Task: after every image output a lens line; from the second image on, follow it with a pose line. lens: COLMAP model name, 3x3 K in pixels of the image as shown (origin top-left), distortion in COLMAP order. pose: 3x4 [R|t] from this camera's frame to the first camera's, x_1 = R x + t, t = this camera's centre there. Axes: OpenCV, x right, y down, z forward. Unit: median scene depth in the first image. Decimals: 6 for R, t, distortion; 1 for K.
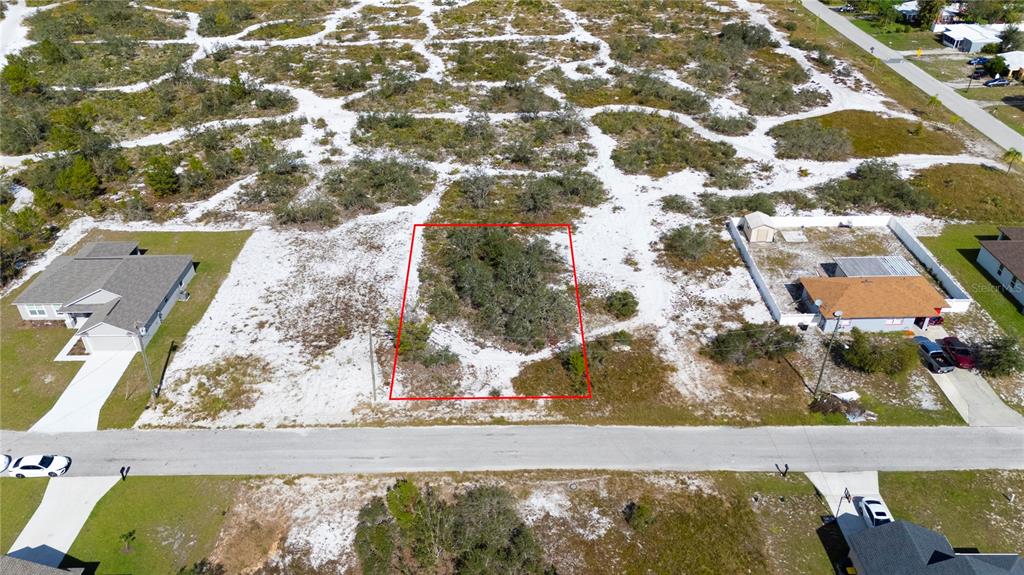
lens RADIAL K [[748.5, 0, 510.3], [0, 748.5, 288.9], [0, 0, 1]] dist [0.092730, -0.103534]
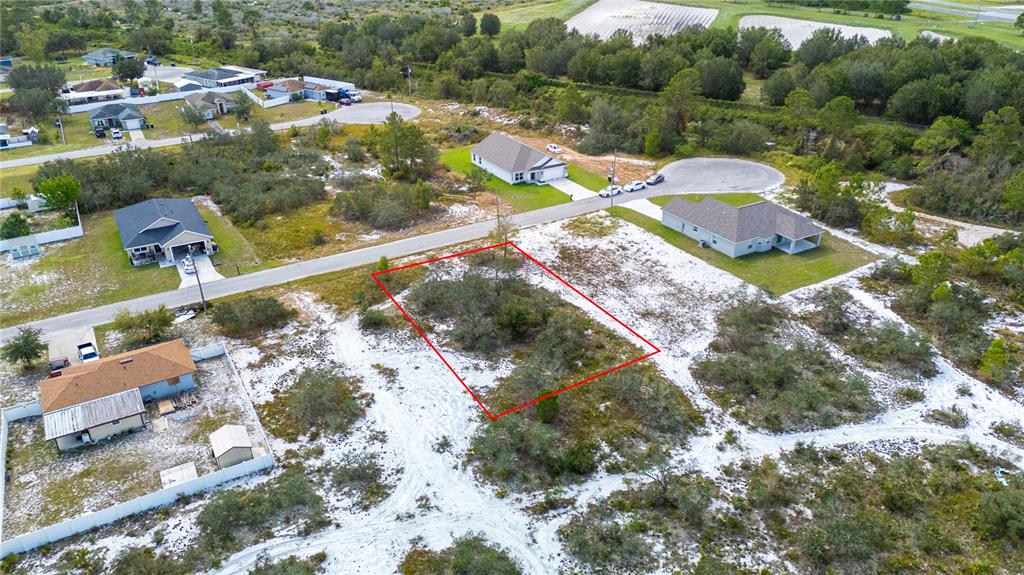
lens RADIAL K [[748.5, 0, 510.3], [0, 748.5, 288.9], [0, 0, 1]] dist [0.092730, -0.103534]
pose [[-0.867971, 0.241346, -0.434026, 0.343835], [-0.251791, 0.539438, 0.803497, -0.725797], [0.428051, 0.806696, -0.407448, 1.173559]]
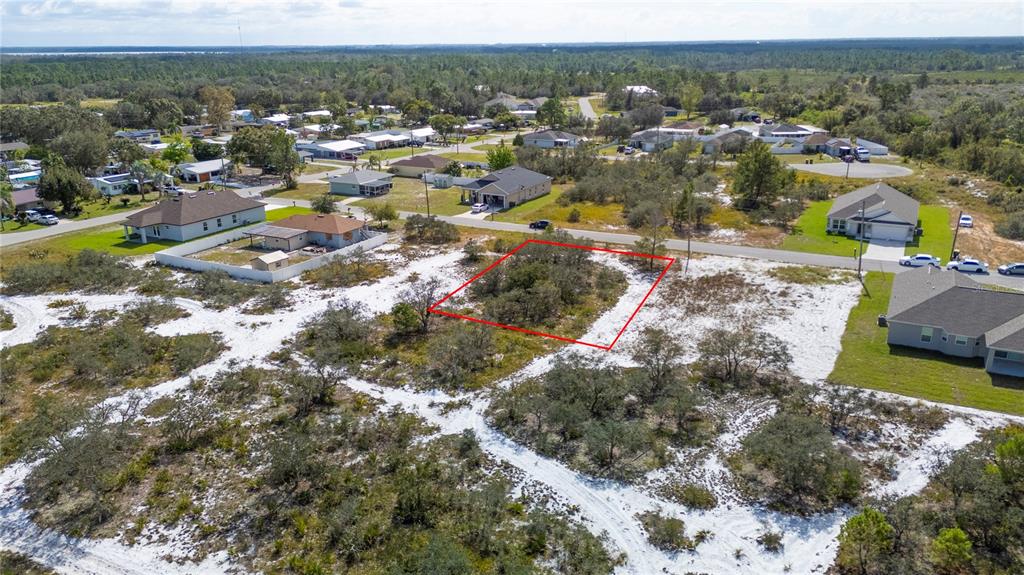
lens RADIAL K [[748.5, 0, 510.3], [0, 748.5, 288.9], [0, 0, 1]] dist [0.092730, -0.103534]
pose [[-0.880633, -0.128100, 0.456154, -0.364541], [0.272845, 0.649985, 0.709278, -0.616731], [-0.387352, 0.749073, -0.537446, 1.313570]]
